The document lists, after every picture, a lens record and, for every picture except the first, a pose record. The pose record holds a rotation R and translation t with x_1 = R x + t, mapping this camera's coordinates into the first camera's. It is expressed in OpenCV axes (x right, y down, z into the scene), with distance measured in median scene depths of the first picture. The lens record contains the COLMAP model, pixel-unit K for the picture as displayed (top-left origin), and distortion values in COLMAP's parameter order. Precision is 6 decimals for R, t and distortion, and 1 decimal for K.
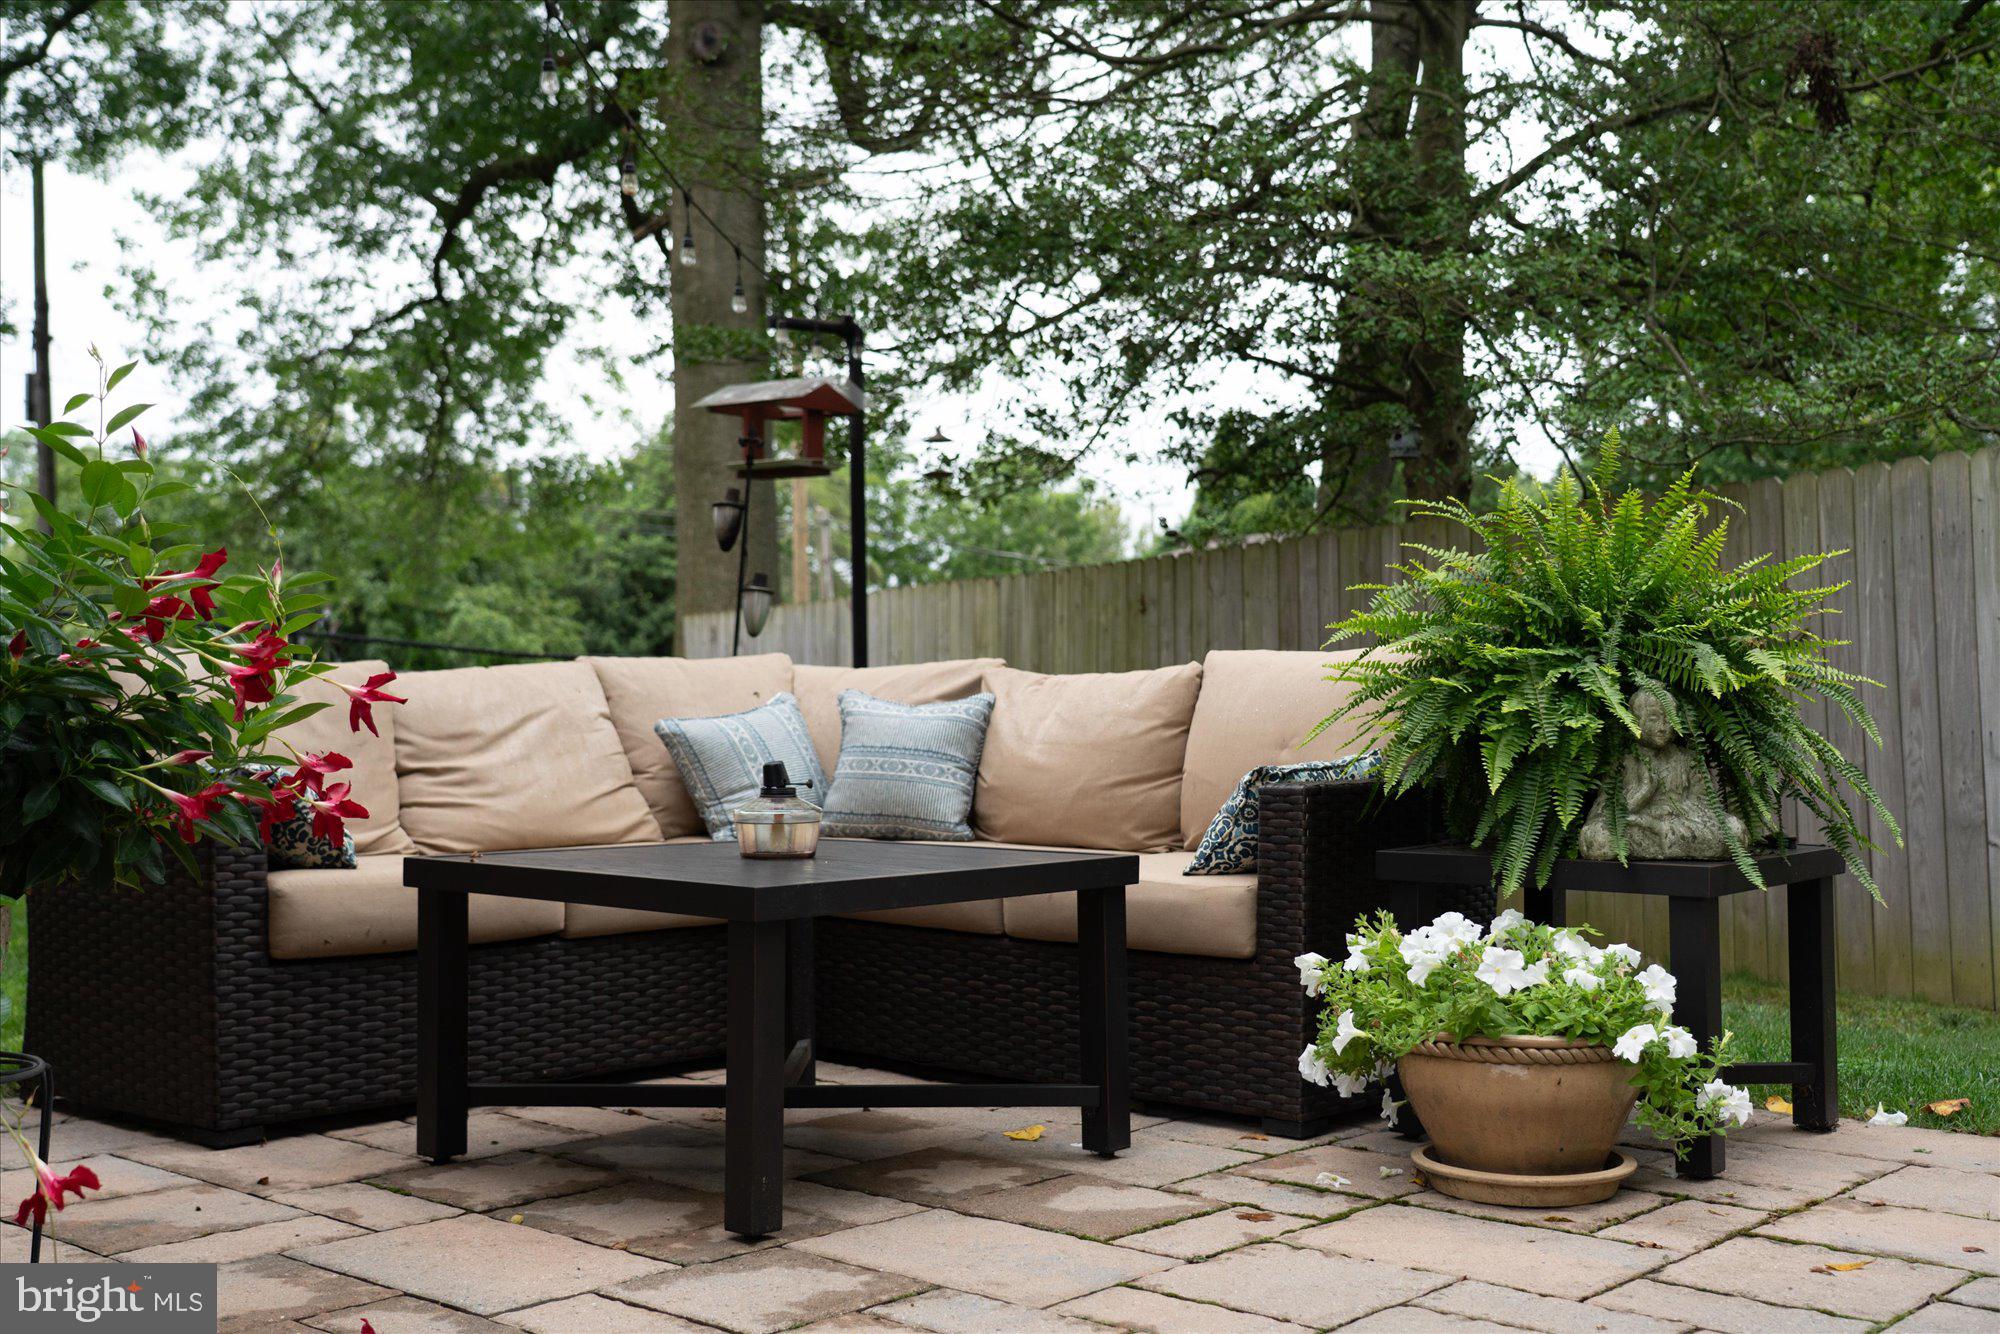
lens RADIAL K [[2241.3, 0, 1012.8], [0, 2241.3, 662.1], [0, 0, 1]] dist [0.056388, 0.000000]
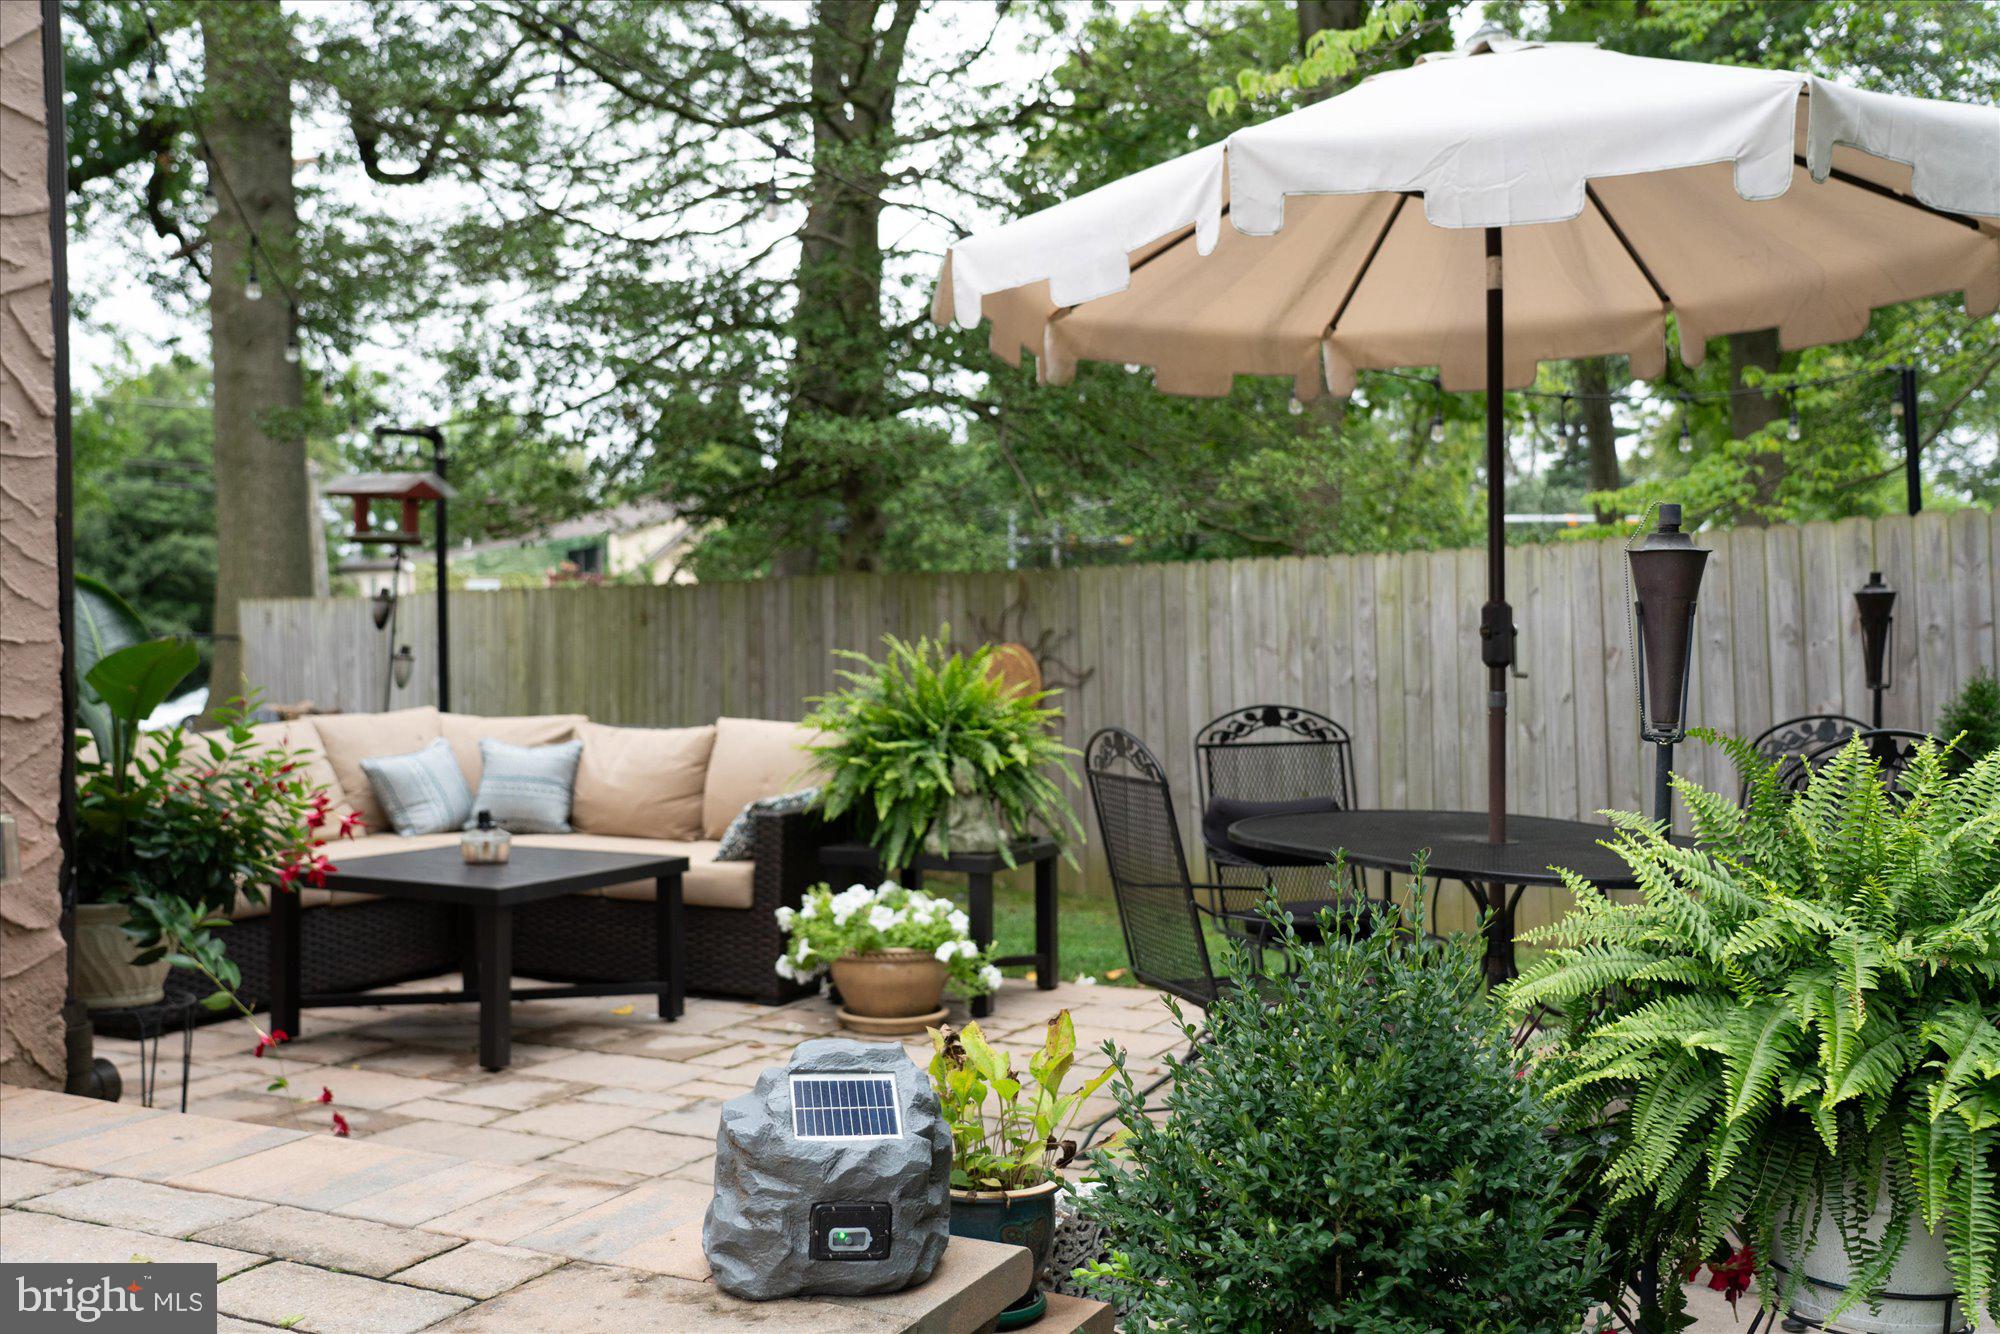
lens RADIAL K [[1871.0, 0, 1002.0], [0, 1871.0, 675.7], [0, 0, 1]] dist [0.024518, 0.000000]
pose [[0.966245, 0.002593, 0.257613, -0.093428], [-0.010568, 0.999507, 0.029577, -0.110410], [-0.257409, -0.031301, 0.965795, -0.540672]]
